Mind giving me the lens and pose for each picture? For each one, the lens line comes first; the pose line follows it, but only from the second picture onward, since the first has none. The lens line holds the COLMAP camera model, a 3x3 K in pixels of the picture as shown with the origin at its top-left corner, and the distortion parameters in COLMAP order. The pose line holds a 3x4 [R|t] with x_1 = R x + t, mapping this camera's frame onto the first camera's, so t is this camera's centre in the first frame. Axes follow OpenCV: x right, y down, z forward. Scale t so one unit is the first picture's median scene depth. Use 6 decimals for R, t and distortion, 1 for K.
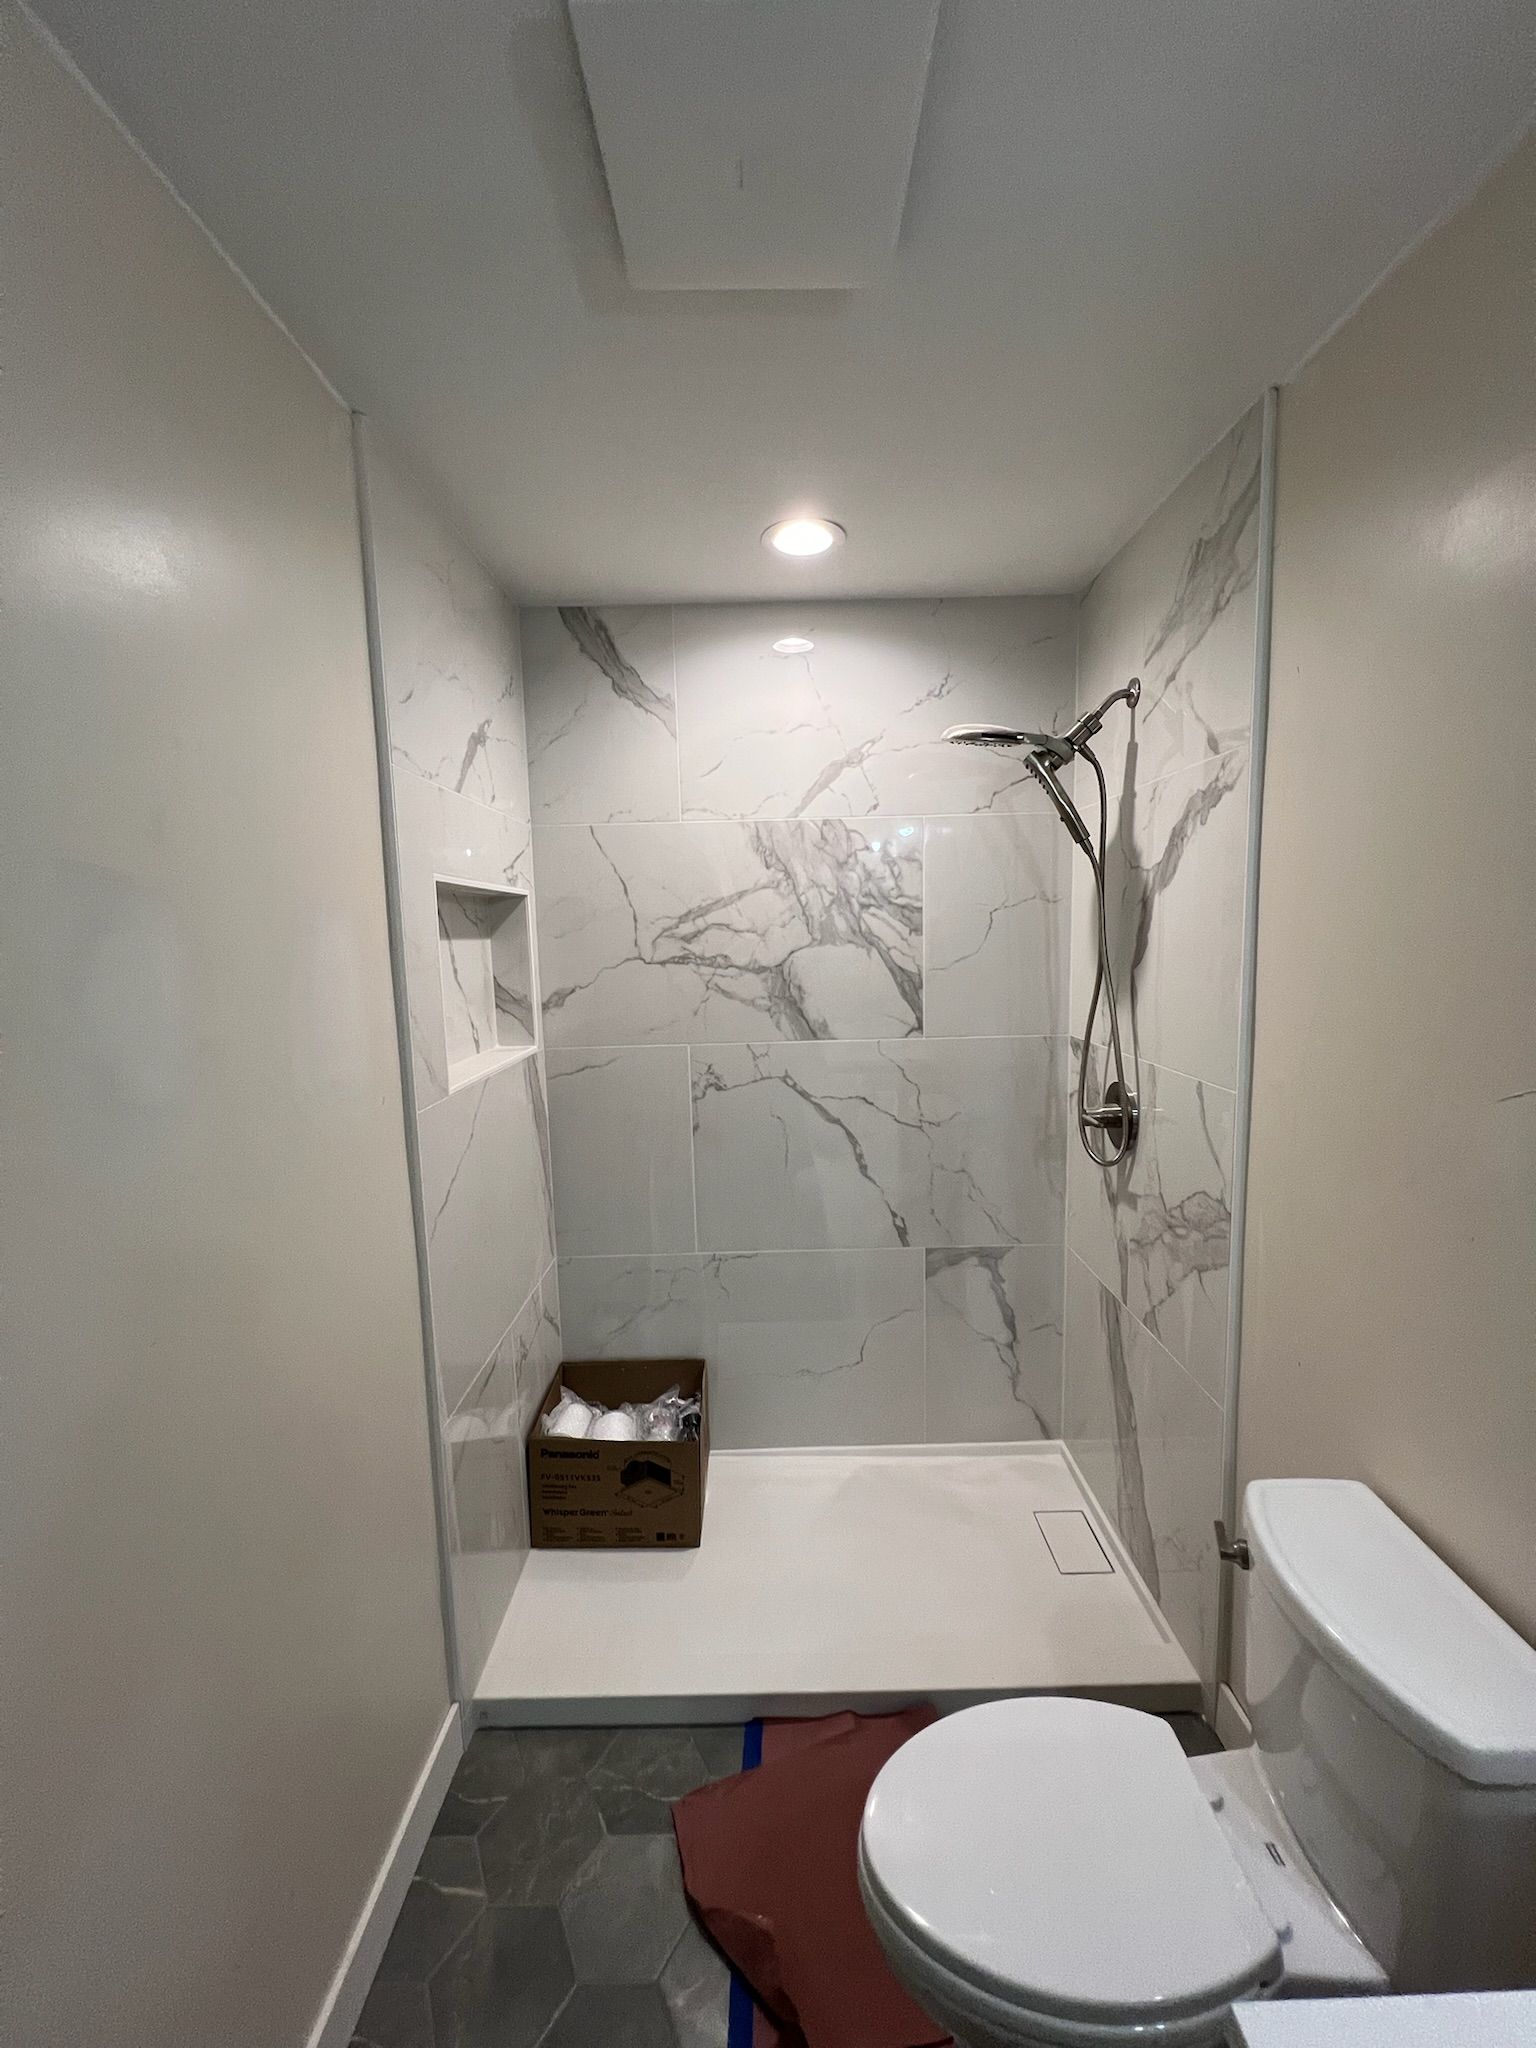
lens RADIAL K [[843.5, 0, 770.1], [0, 843.5, 1025.3], [0, 0, 1]] dist [0.003774, 0.000270]
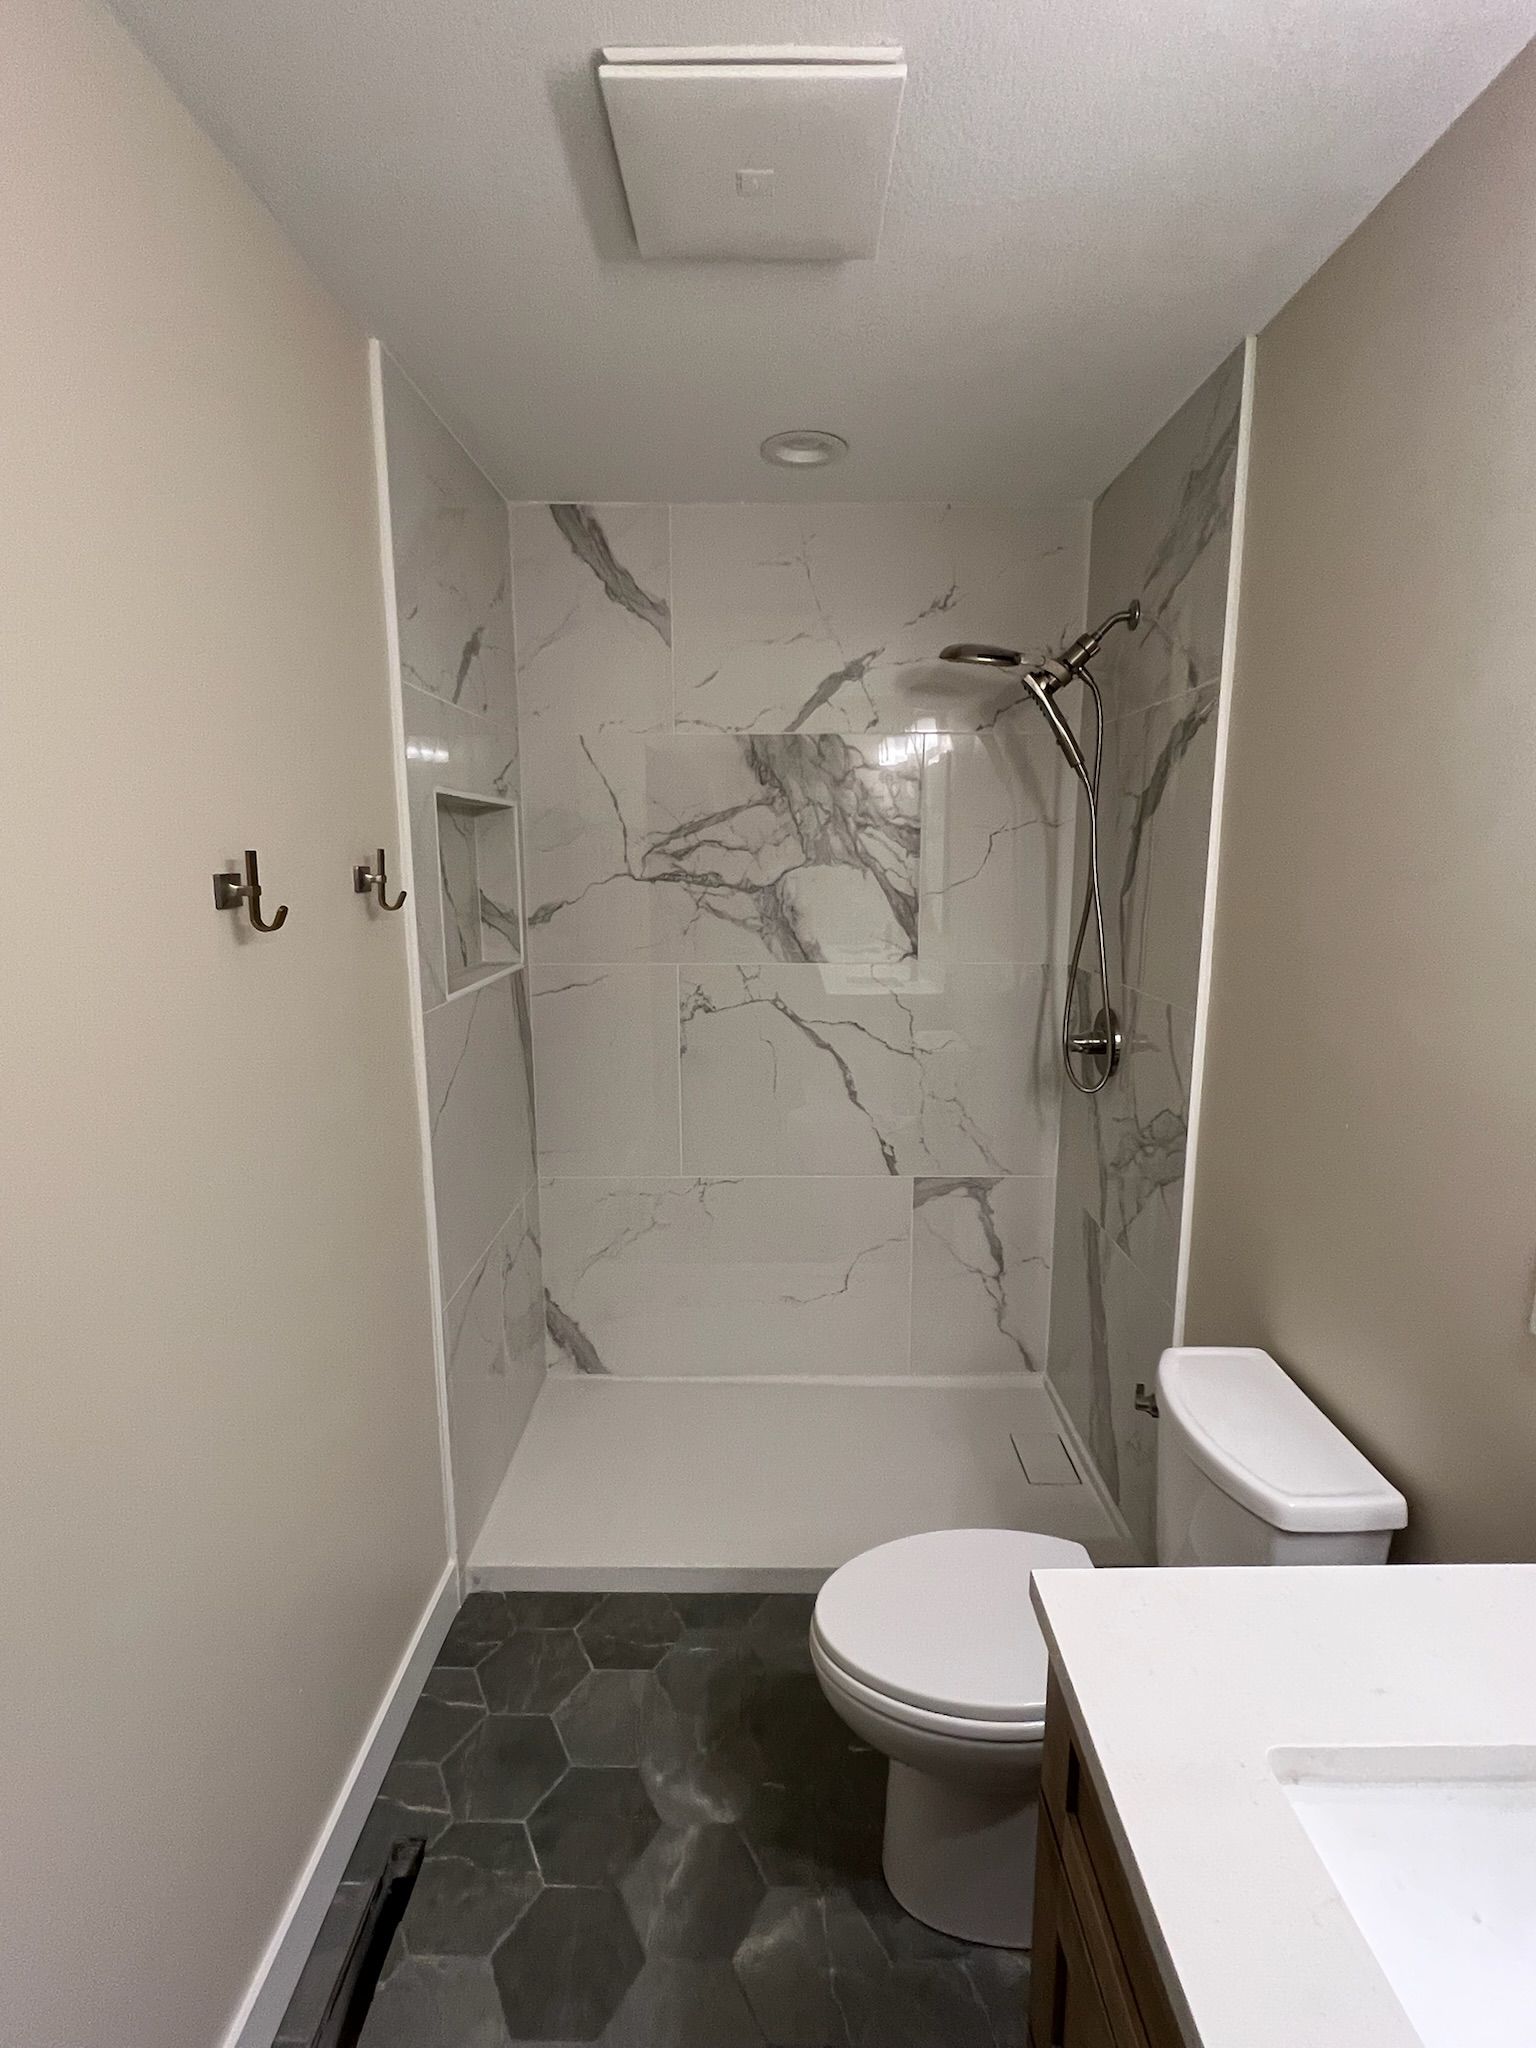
lens RADIAL K [[1006.3, 0, 769.2], [0, 1006.3, 1023.1], [0, 0, 1]] dist [0.000003, -0.001149]
pose [[0.999730, 0.023229, -0.000073, 0.011942], [-0.023183, 0.997951, 0.059634, 0.019441], [0.001458, -0.059616, 0.998220, -0.175575]]
